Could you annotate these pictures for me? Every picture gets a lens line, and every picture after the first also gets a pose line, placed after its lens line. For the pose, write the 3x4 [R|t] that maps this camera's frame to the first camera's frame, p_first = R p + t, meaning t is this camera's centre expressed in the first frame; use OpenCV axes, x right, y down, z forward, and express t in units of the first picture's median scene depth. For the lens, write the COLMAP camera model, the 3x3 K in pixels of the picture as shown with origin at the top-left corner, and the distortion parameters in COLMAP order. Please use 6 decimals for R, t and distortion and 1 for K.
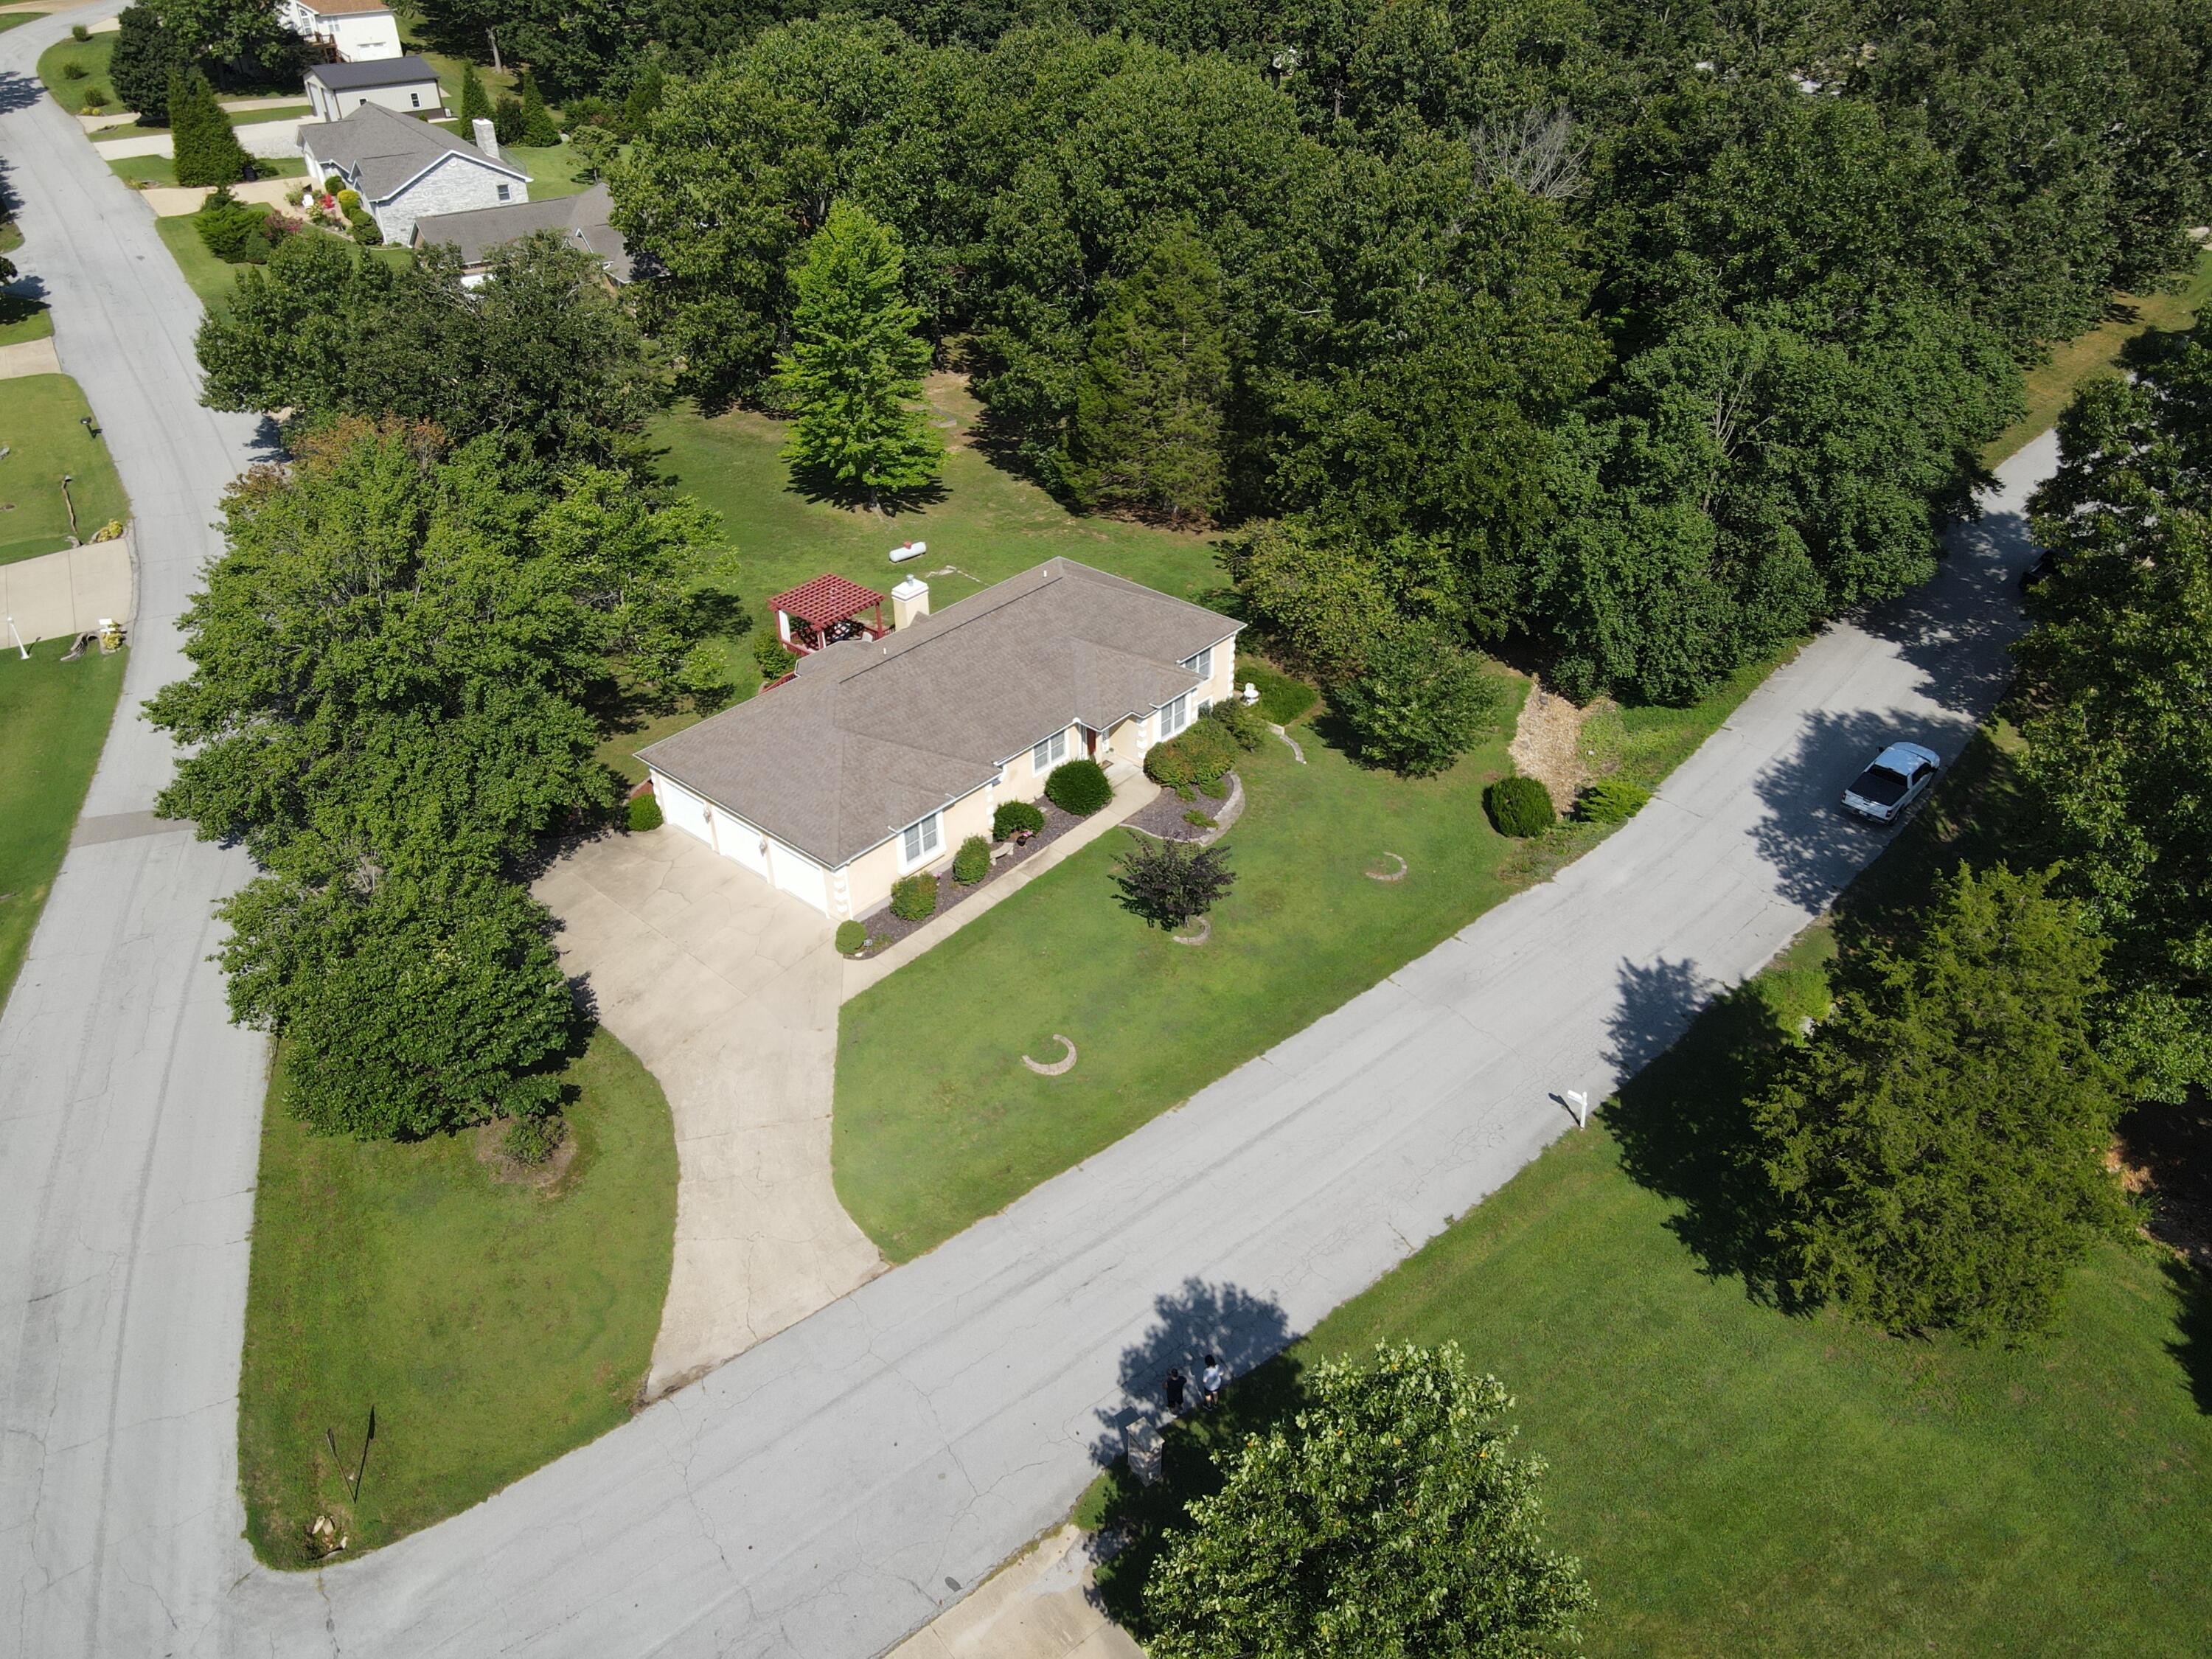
lens RADIAL K [[1643.6, 0, 1094.0], [0, 1643.6, 843.3], [0, 0, 1]] dist [-0.007390, 0.042469]
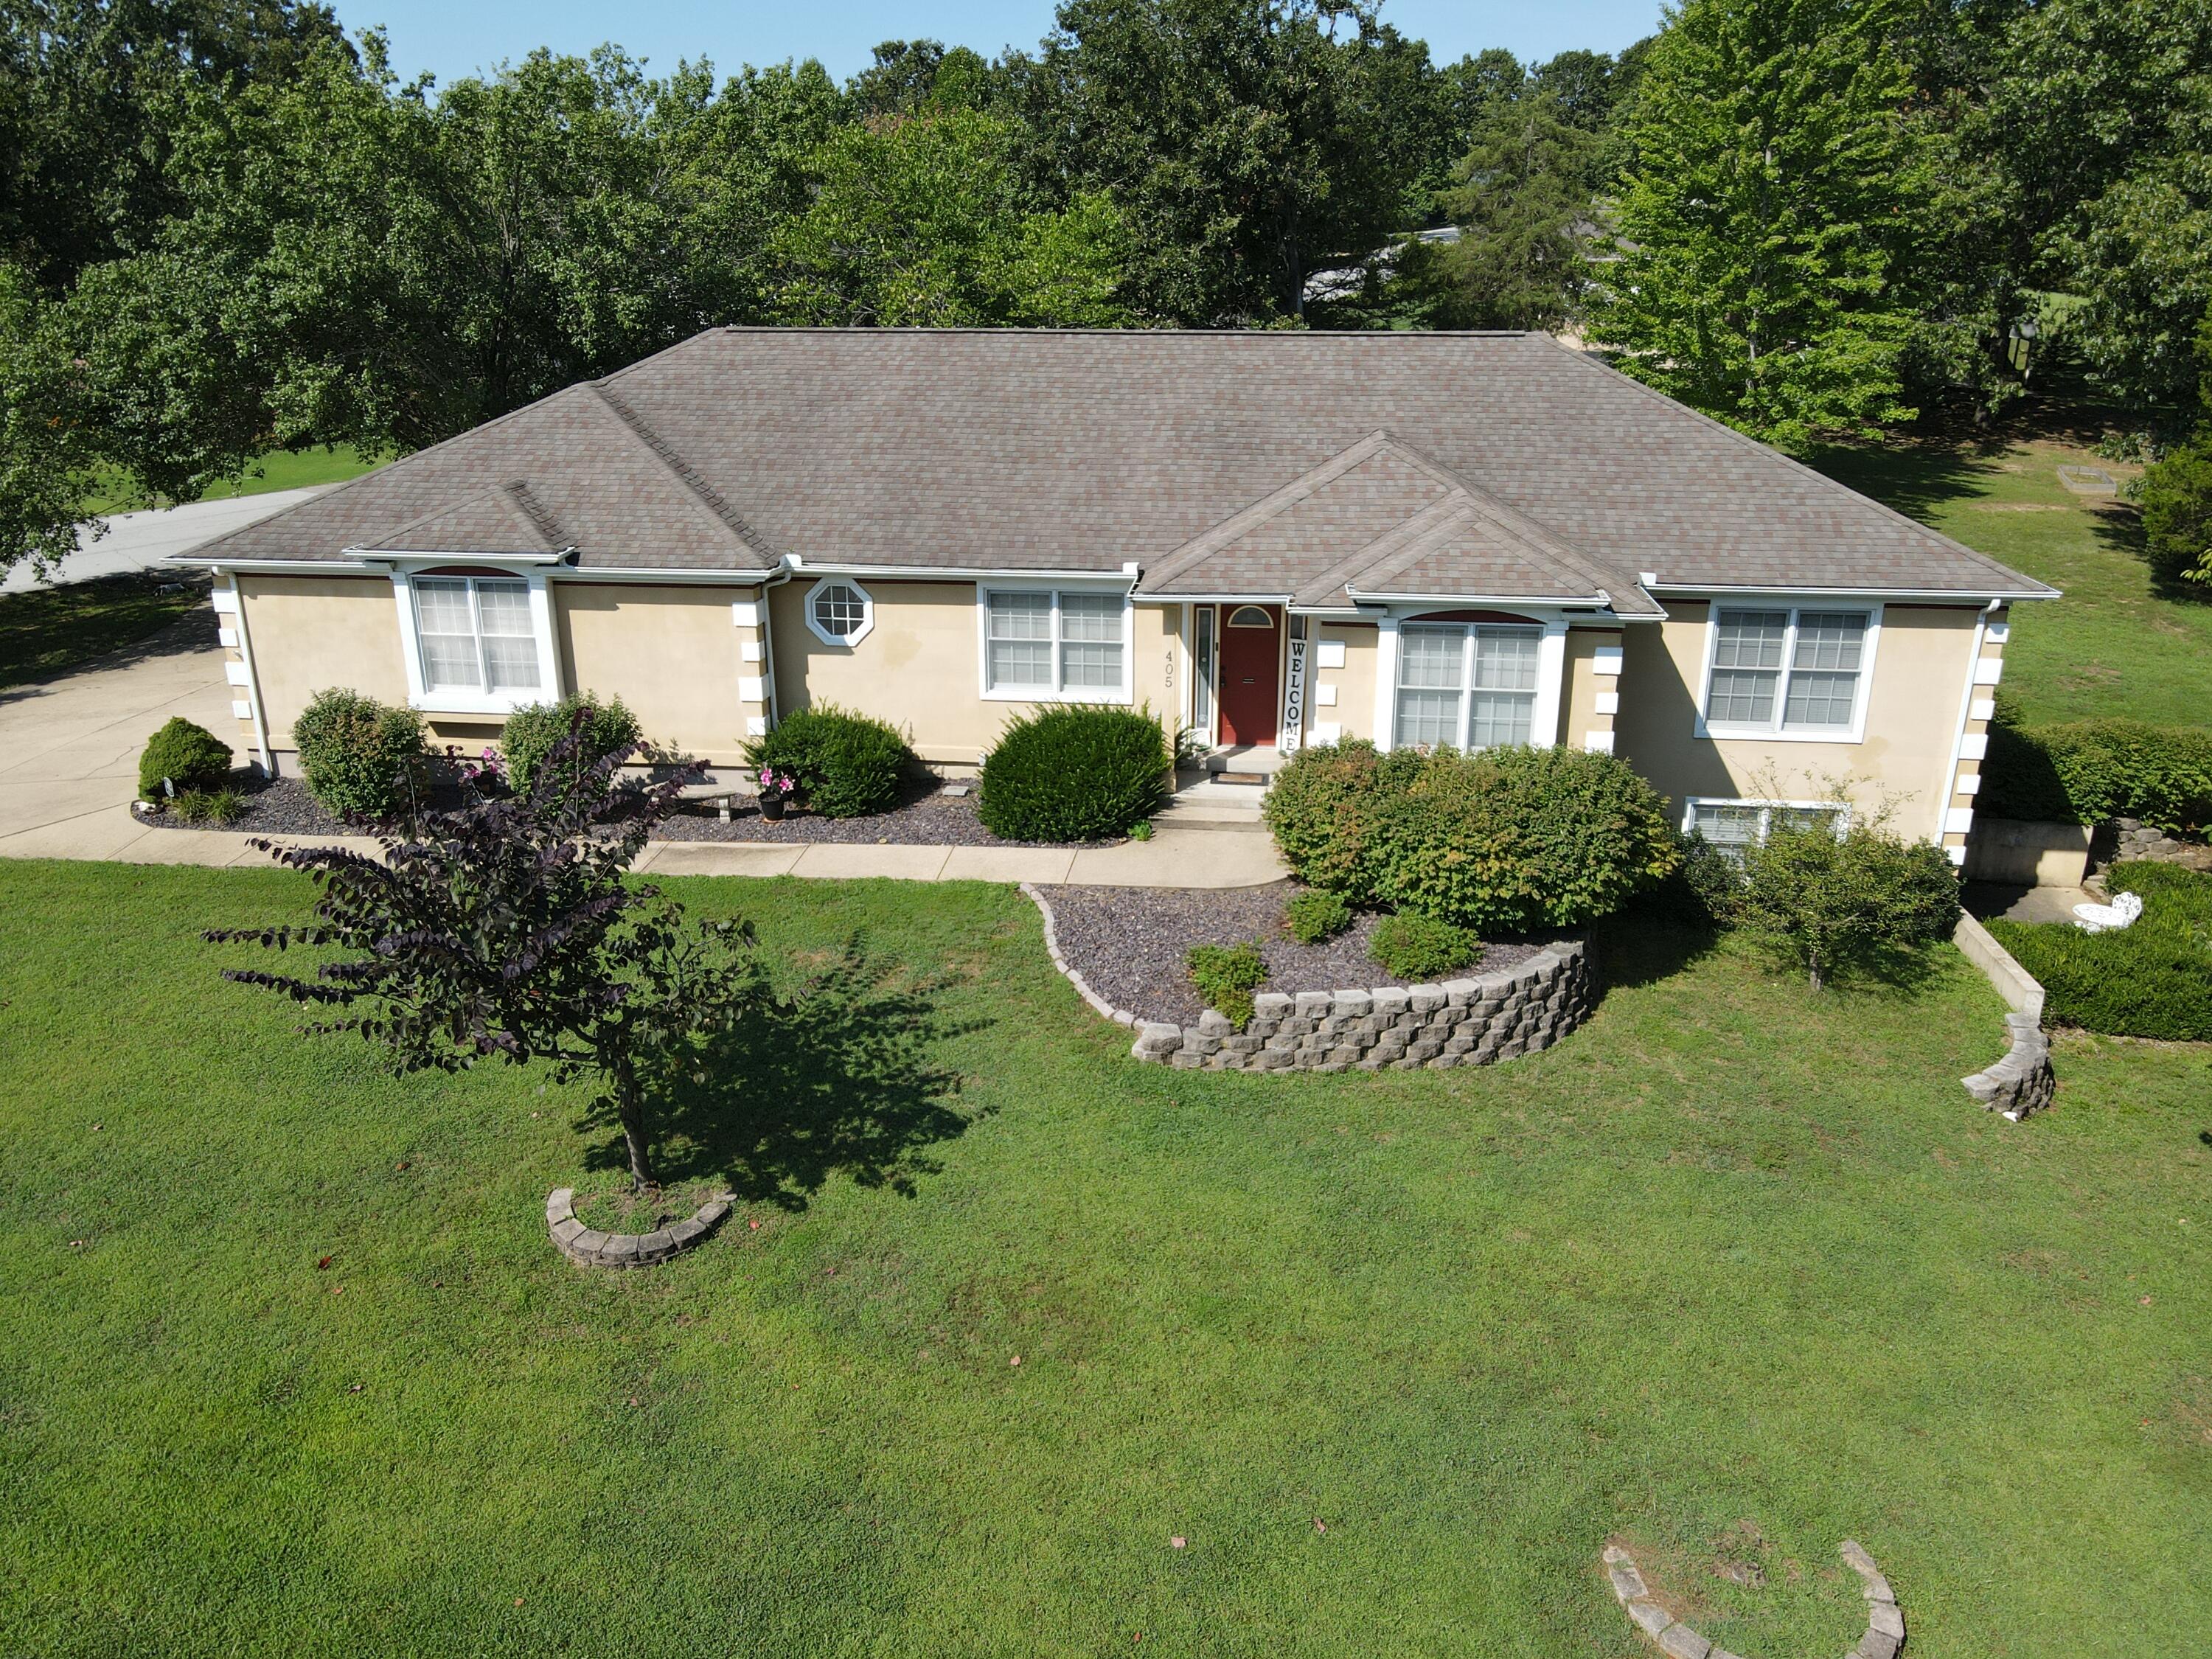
lens RADIAL K [[1628.4, 0, 1106.0], [0, 1628.4, 829.5], [0, 0, 1]] dist [-0.005179, 0.032175]
pose [[0.570803, 0.281313, -0.771393, 0.264484], [-0.469460, 0.882585, -0.025520, -0.021018], [0.673640, 0.376705, 0.635847, 0.874562]]
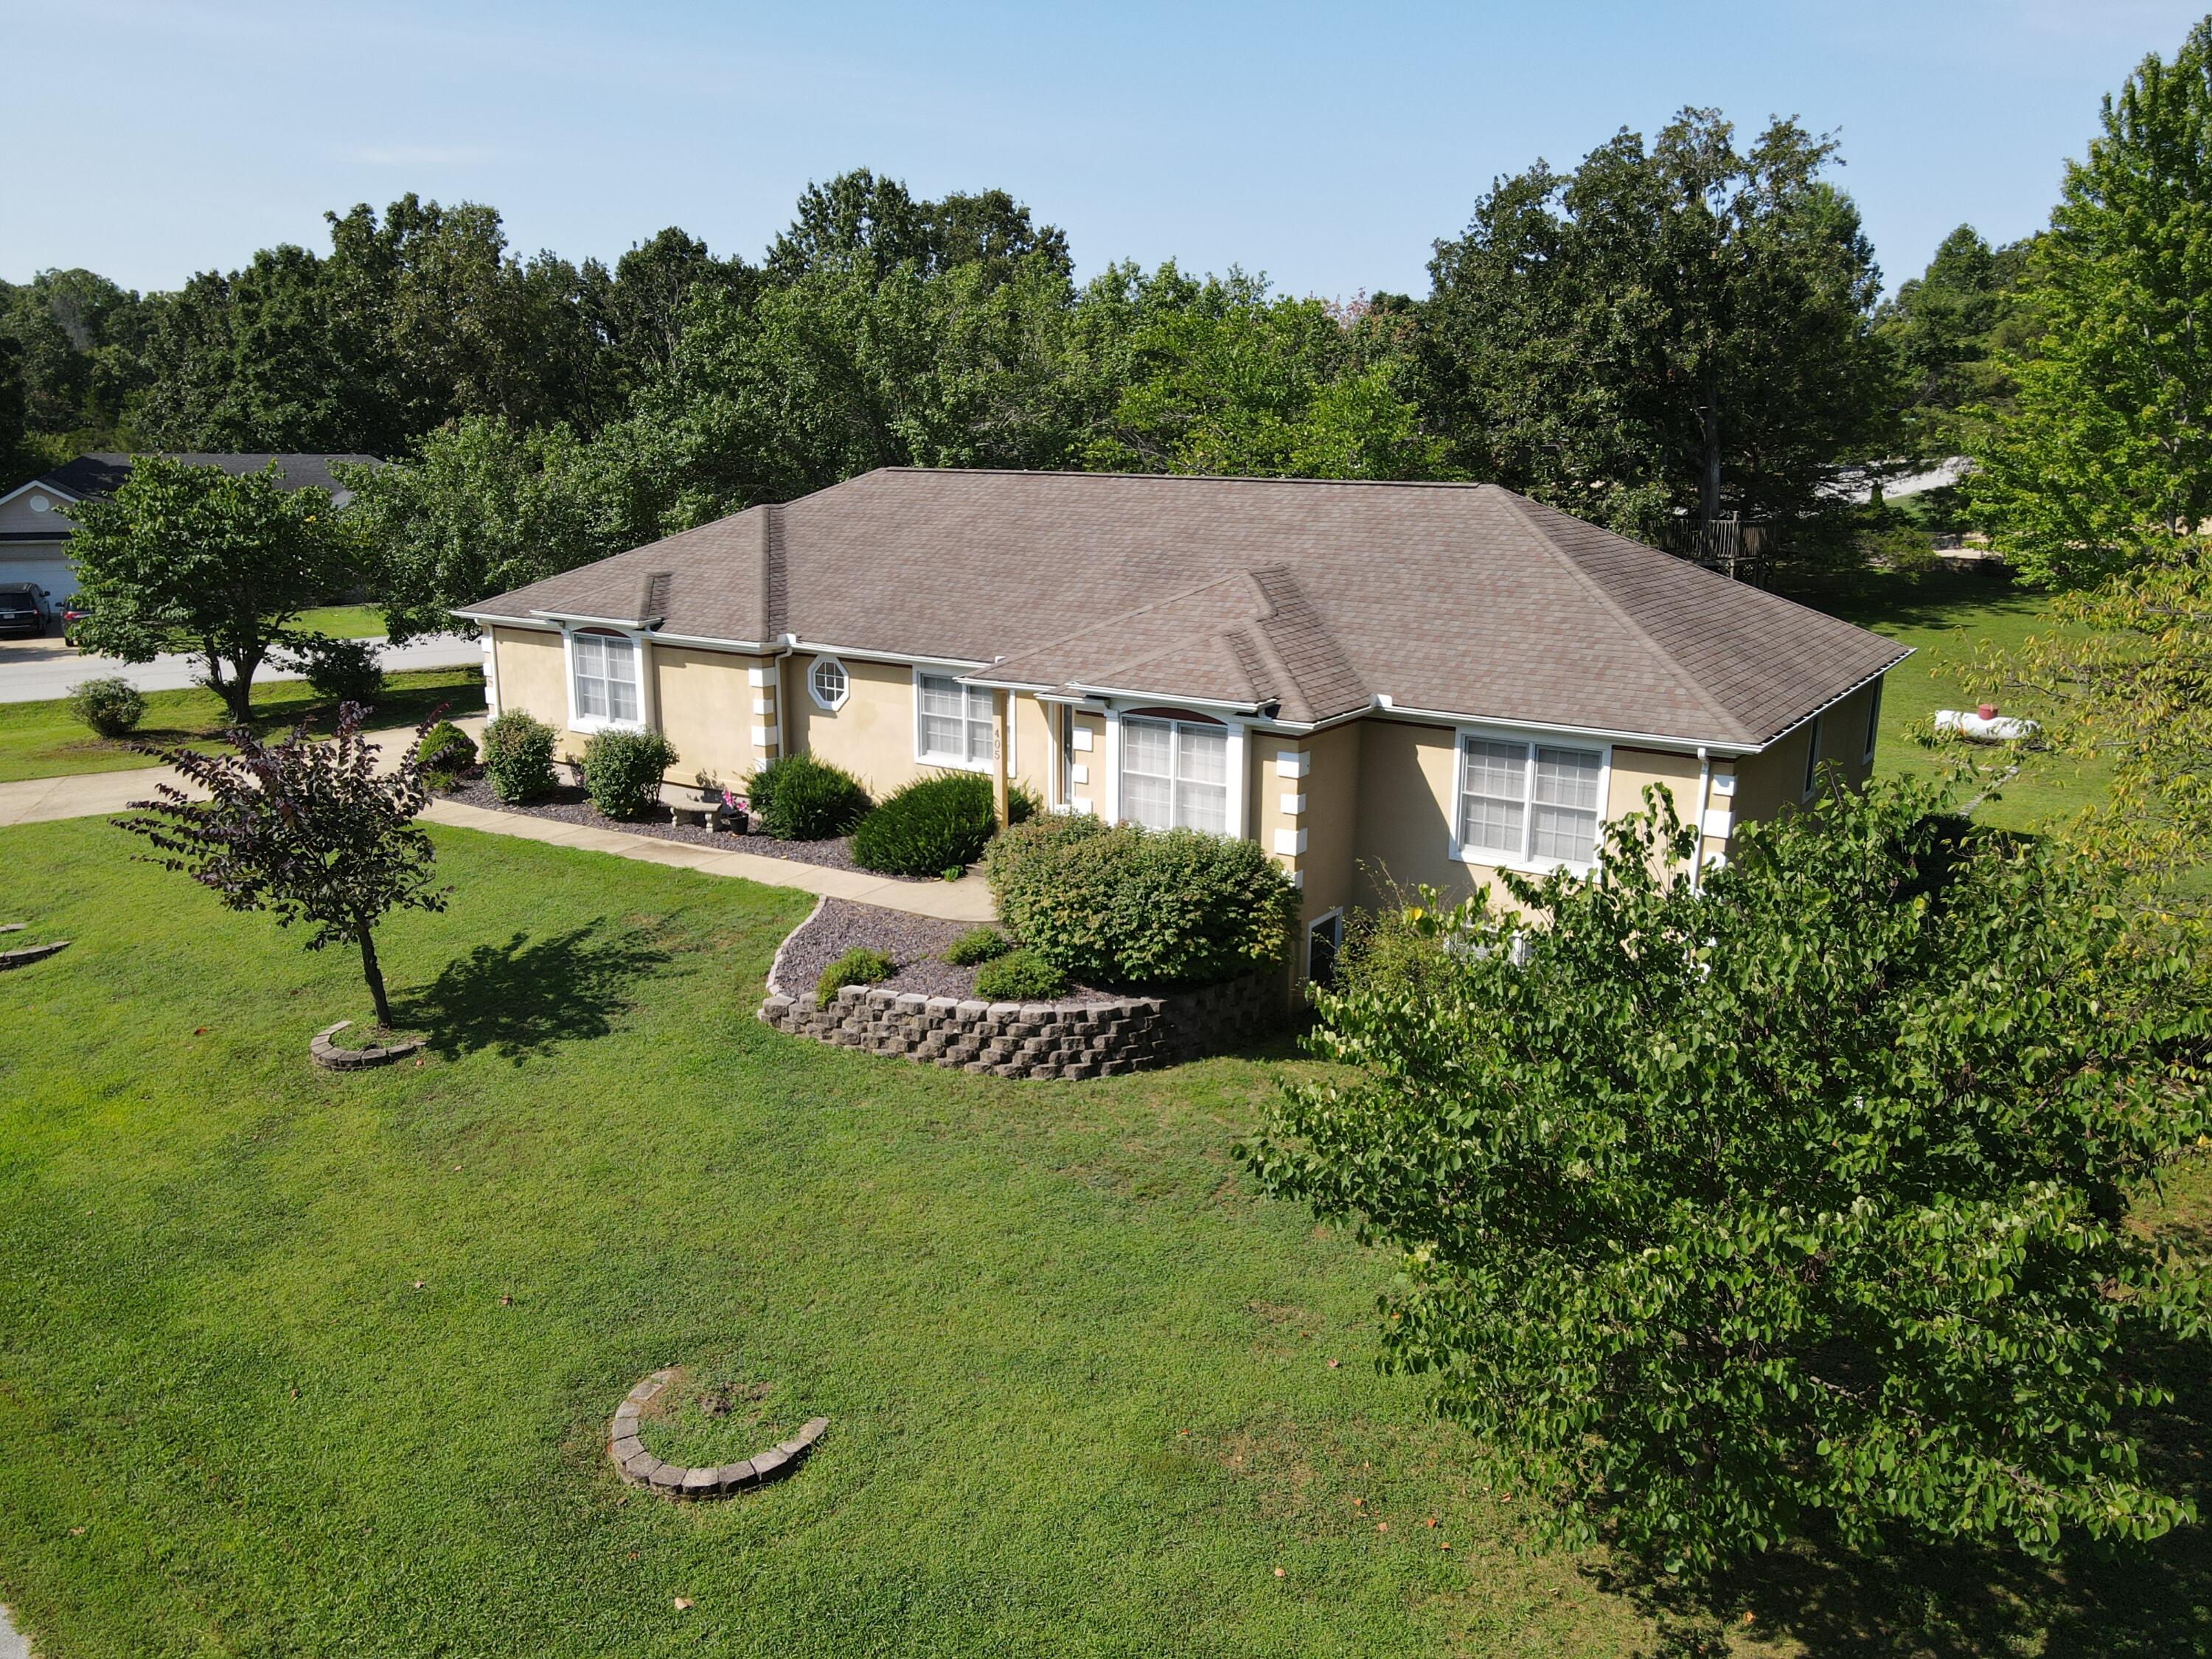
lens RADIAL K [[1613.0, 0, 1097.9], [0, 1613.0, 826.9], [0, 0, 1]] dist [0.003267, 0.014887]
pose [[0.140387, 0.243935, -0.959577, 0.393083], [-0.571007, 0.811708, 0.122806, -0.110877], [0.808853, 0.530684, 0.253242, 1.013899]]
